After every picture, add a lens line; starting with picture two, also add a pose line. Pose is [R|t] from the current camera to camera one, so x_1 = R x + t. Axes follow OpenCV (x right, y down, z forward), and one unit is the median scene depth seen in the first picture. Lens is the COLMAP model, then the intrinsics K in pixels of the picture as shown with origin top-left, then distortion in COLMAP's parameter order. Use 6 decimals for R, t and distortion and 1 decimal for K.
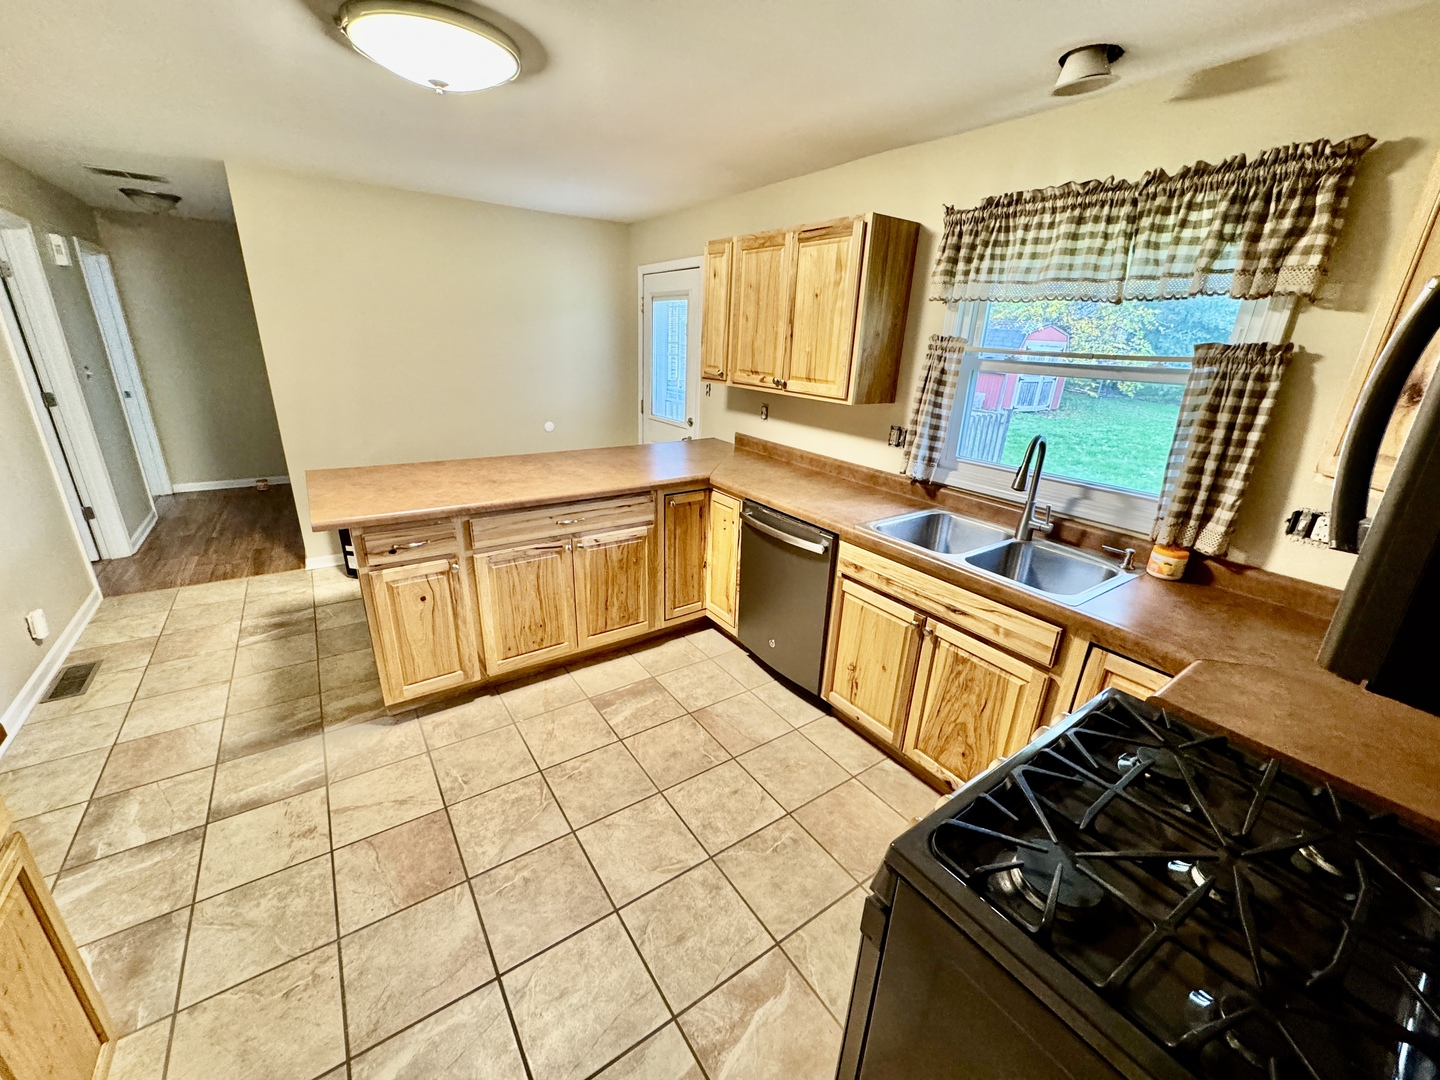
lens RADIAL K [[576.2, 0, 718.4], [0, 576.2, 539.5], [0, 0, 1]] dist [-0.003233, -0.000021]
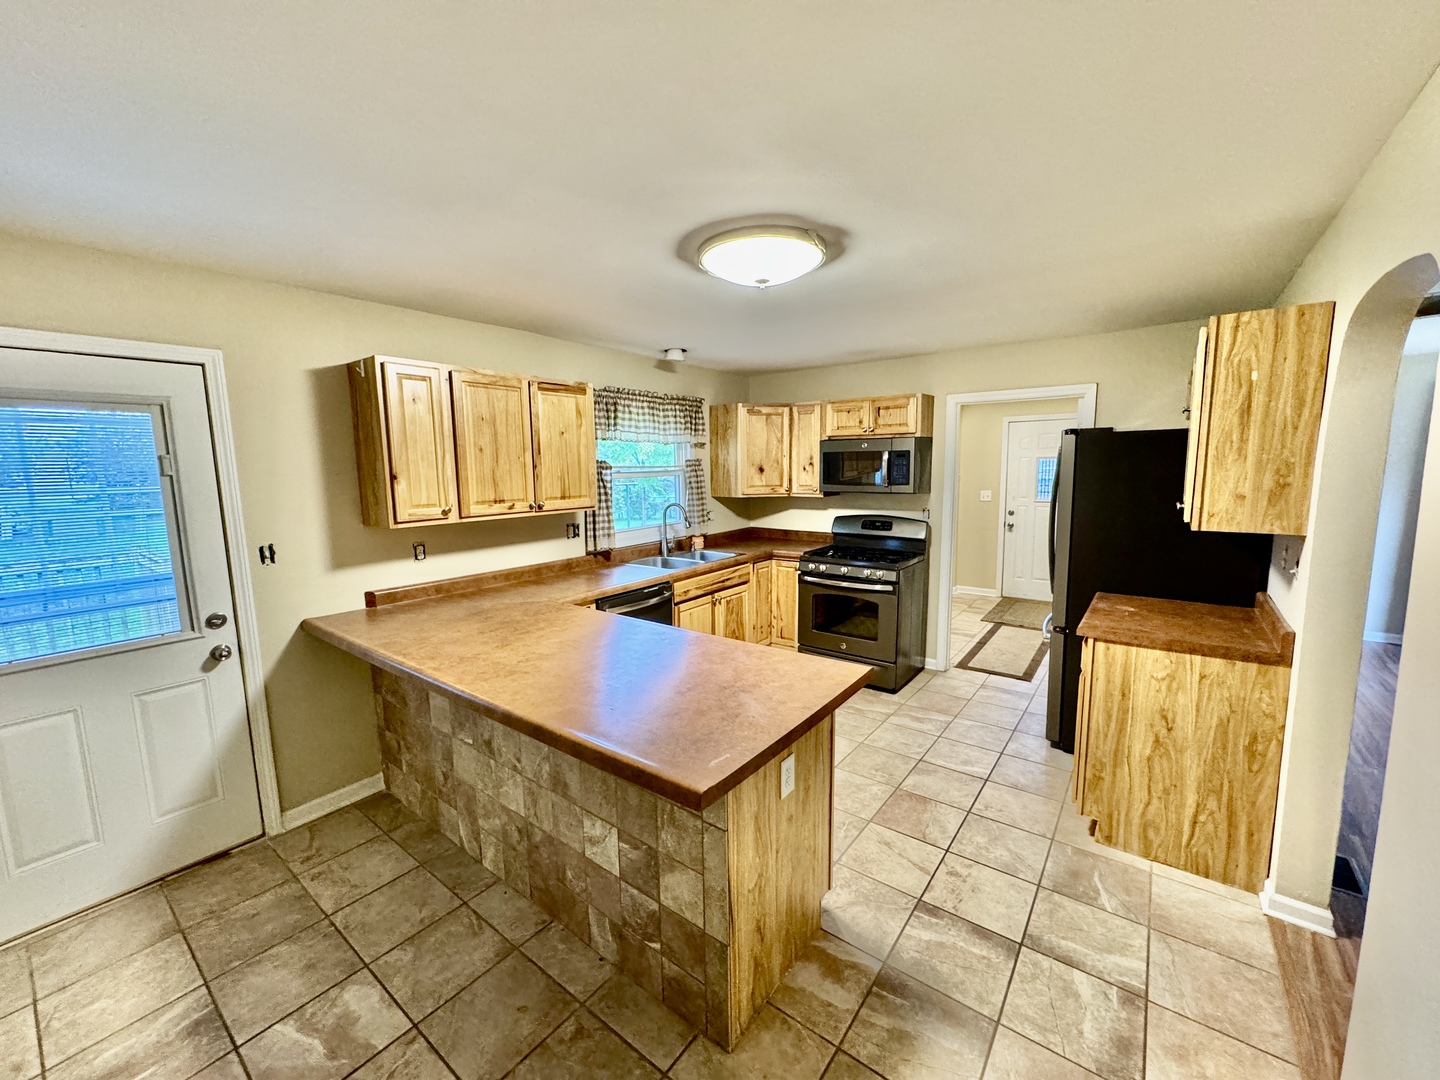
lens RADIAL K [[576.2, 0, 719.7], [0, 576.2, 539.1], [0, 0, 1]] dist [-0.003233, -0.000021]
pose [[-0.303462, -0.158410, 0.939583, -1.312322], [0.323863, 0.910229, 0.258061, -0.481216], [-0.896116, 0.382608, -0.224917, 1.199619]]
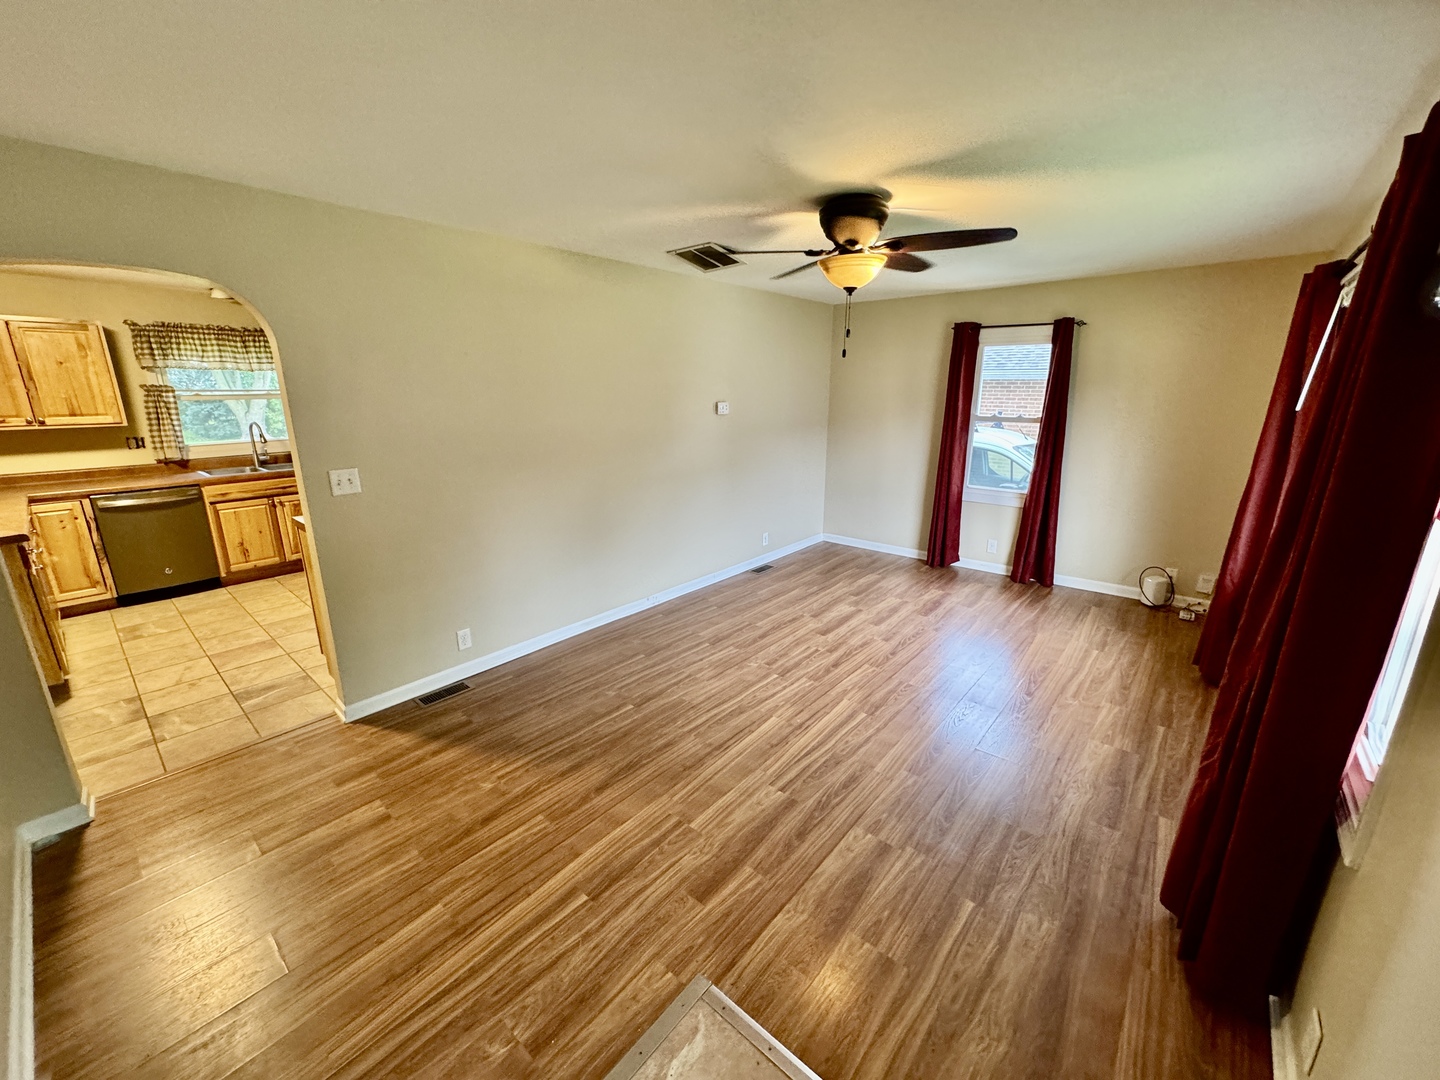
lens RADIAL K [[576.2, 0, 722.5], [0, 576.2, 543.0], [0, 0, 1]] dist [-0.003233, -0.000021]
pose [[-0.250969, -0.294549, 0.922093, -2.145332], [0.315013, 0.875876, 0.365524, 0.011127], [-0.915304, 0.382206, -0.127031, -0.322625]]
